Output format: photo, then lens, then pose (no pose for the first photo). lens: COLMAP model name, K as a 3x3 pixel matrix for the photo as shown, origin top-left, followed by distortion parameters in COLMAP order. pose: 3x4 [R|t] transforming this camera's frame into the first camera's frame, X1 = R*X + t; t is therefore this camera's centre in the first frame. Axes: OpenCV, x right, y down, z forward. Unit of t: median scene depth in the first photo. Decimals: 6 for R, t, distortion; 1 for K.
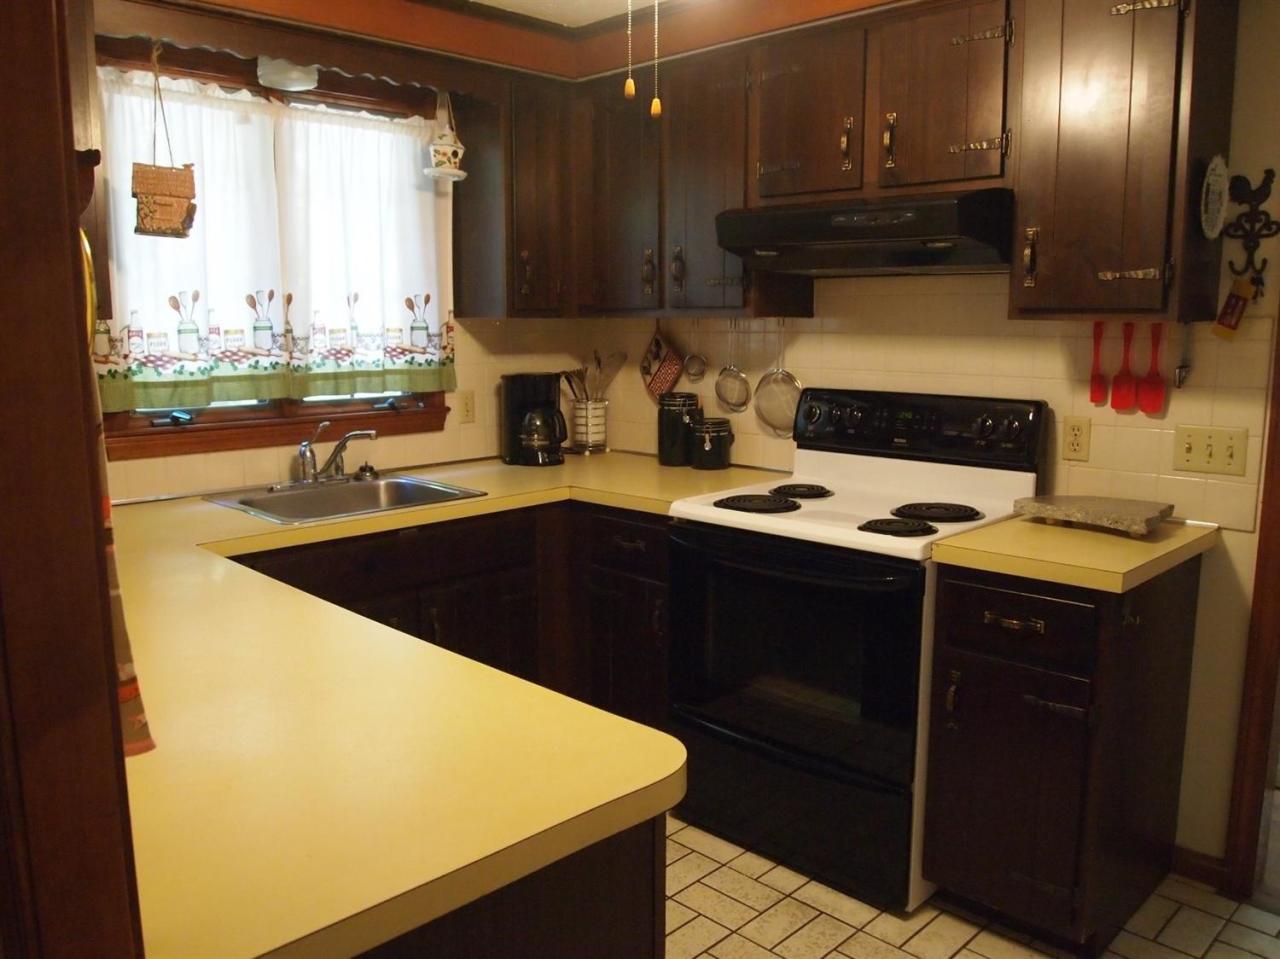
lens RADIAL K [[1028.0, 0, 641.5], [0, 1028.0, 480.6], [0, 0, 1]] dist [-0.044843, -0.002324]
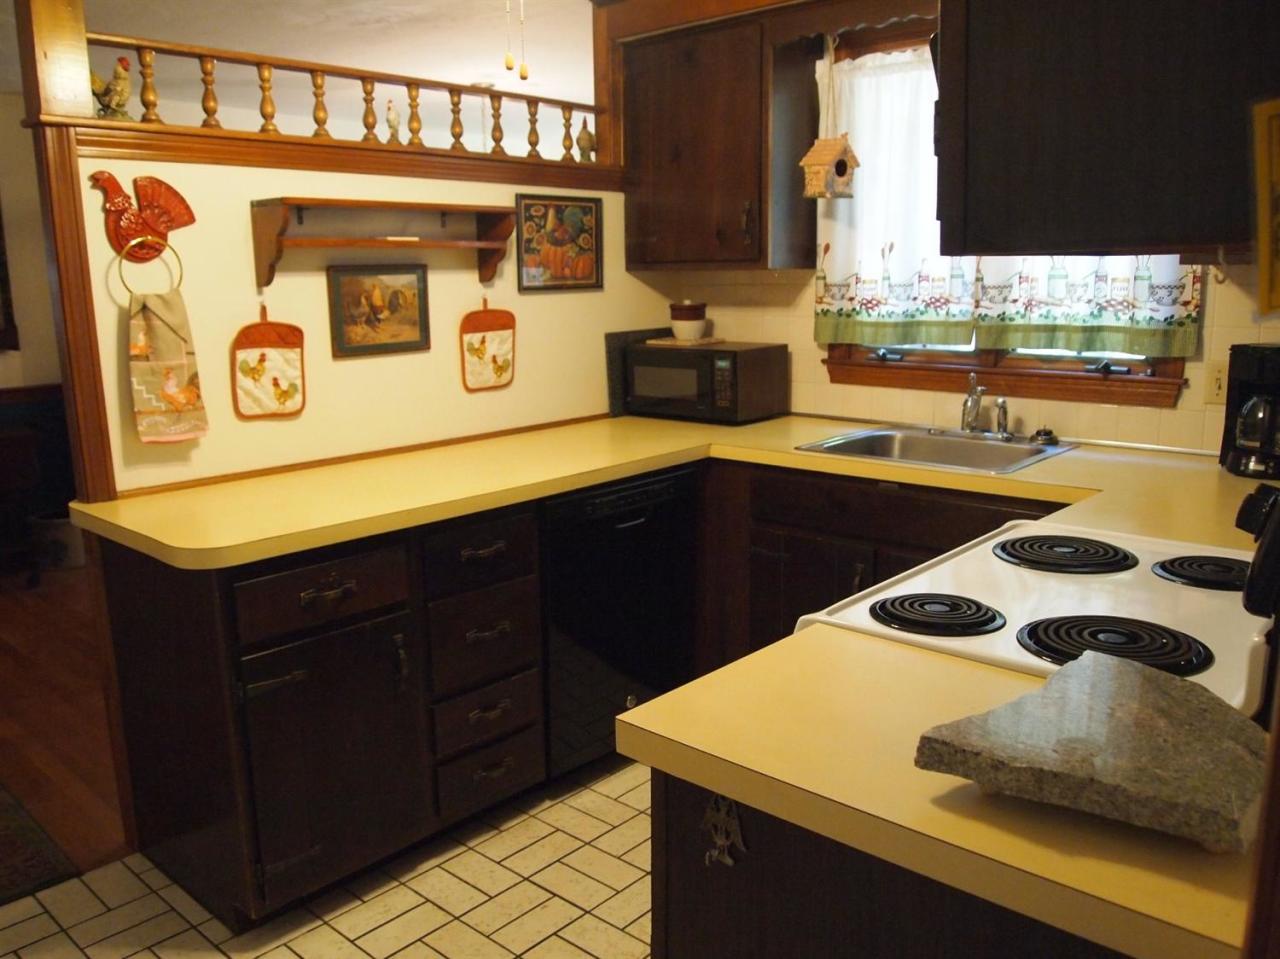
lens RADIAL K [[1030.2, 0, 642.3], [0, 1030.2, 478.2], [0, 0, 1]] dist [-0.051903, 0.002105]
pose [[0.043872, 0.200680, -0.978674, 0.643568], [-0.135032, 0.971819, 0.193221, -0.105822], [0.989869, 0.123676, 0.069733, 0.628654]]
